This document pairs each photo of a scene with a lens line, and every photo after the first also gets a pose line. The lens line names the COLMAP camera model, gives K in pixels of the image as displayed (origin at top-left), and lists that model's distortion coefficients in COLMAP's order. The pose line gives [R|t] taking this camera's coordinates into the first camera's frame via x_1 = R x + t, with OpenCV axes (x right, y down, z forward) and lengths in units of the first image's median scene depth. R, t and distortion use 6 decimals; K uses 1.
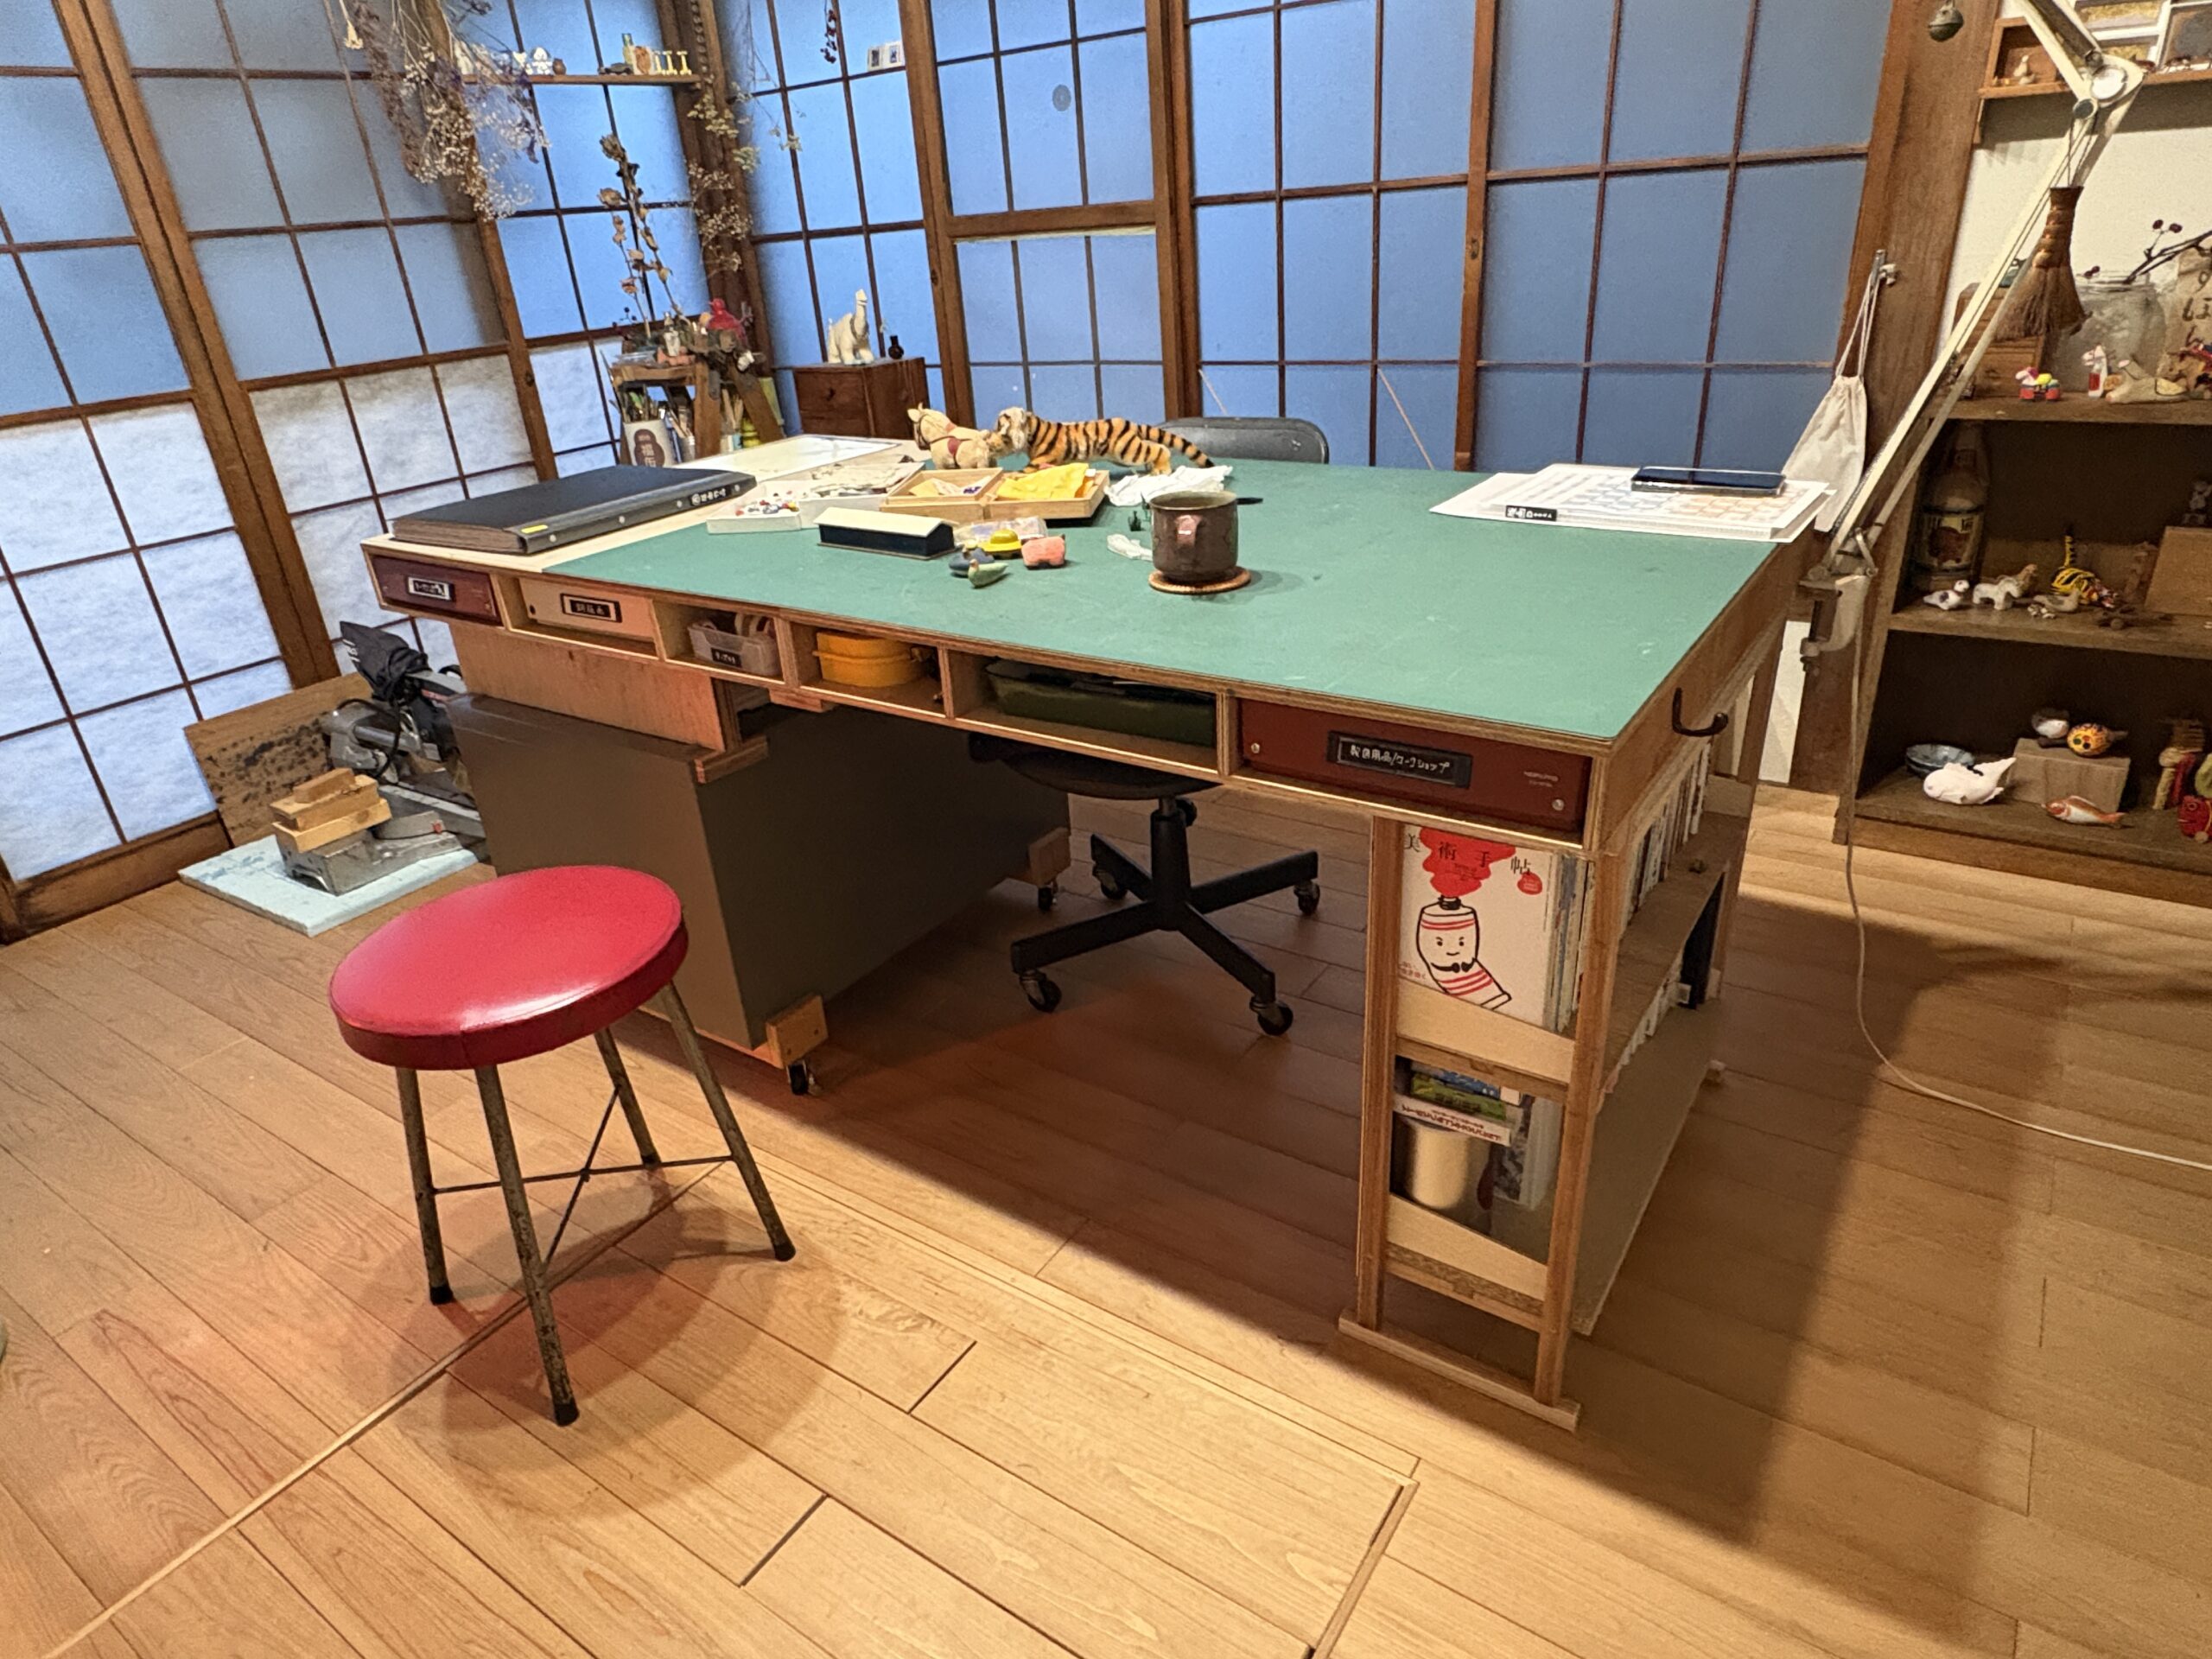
lens RADIAL K [[1314.8, 0, 1104.0], [0, 1314.8, 827.6], [0, 0, 1]] dist [0.000149, -0.000268]
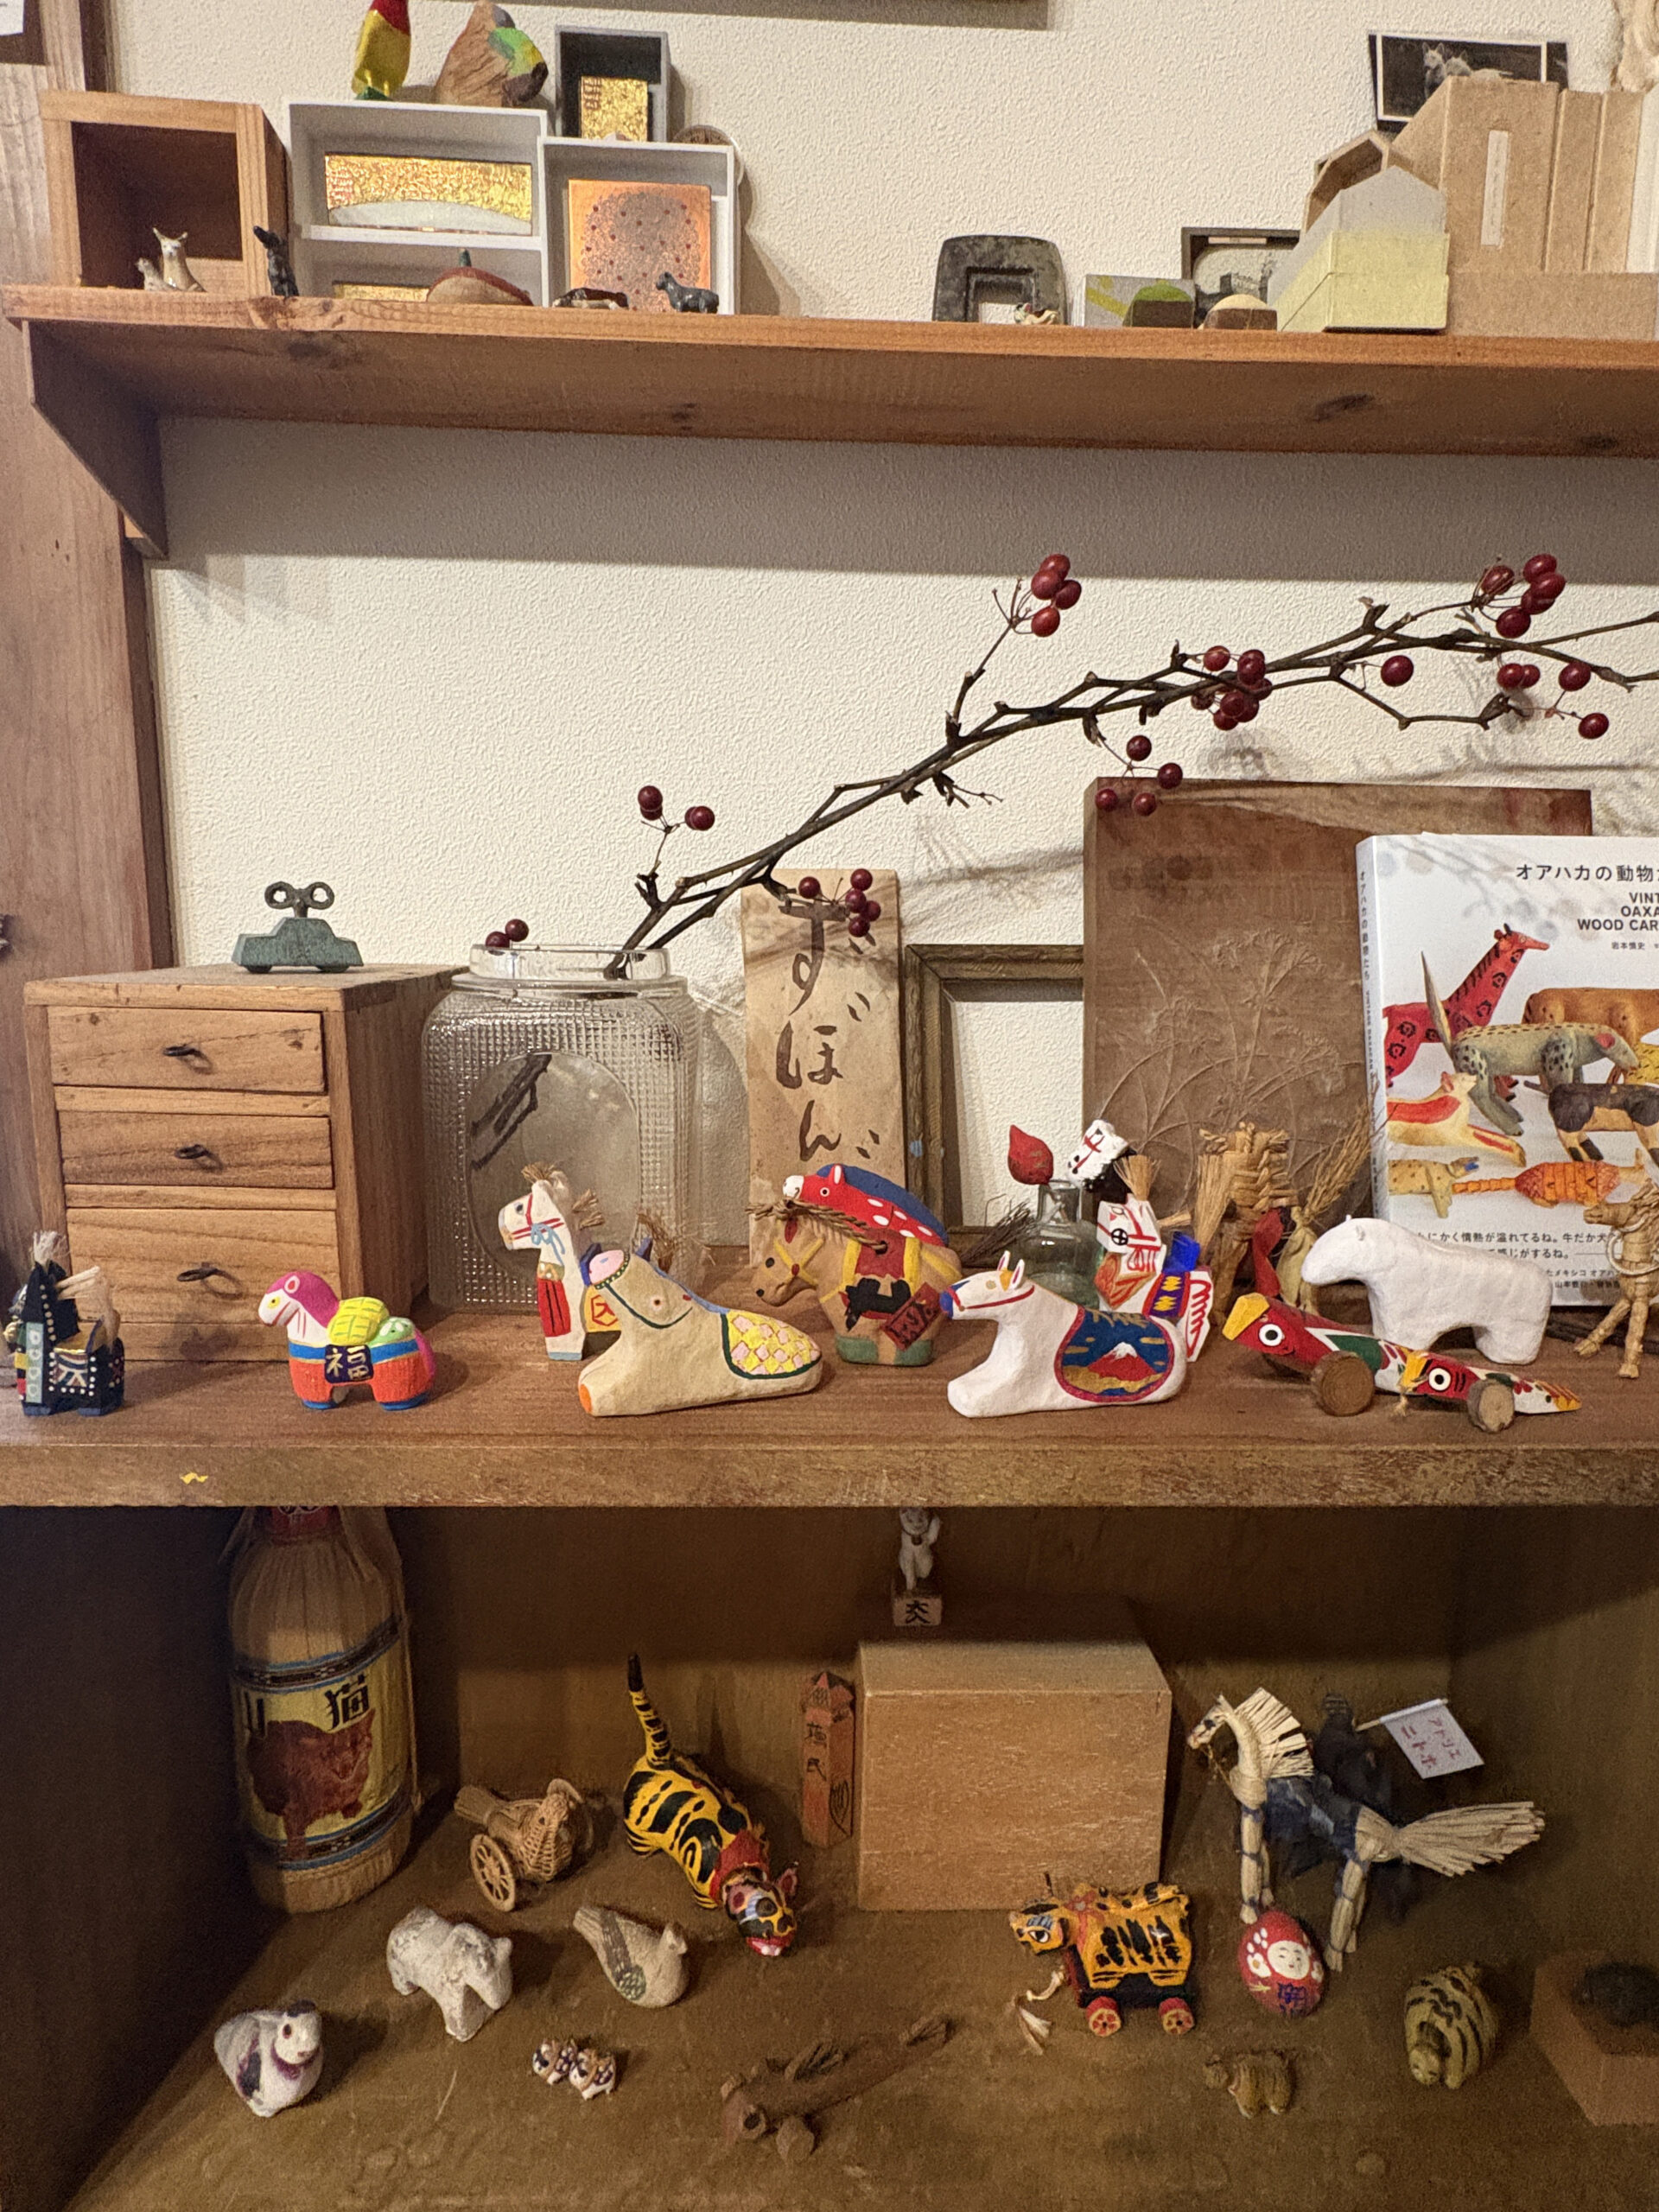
lens RADIAL K [[1099.7, 0, 826.3], [0, 1099.7, 1102.2], [0, 0, 1]] dist [-0.000720, -0.000050]
pose [[0.795498, -0.017767, 0.605696, 0.660173], [0.195089, 0.953858, -0.228244, -0.315671], [-0.573693, 0.299732, 0.762258, 0.780272]]
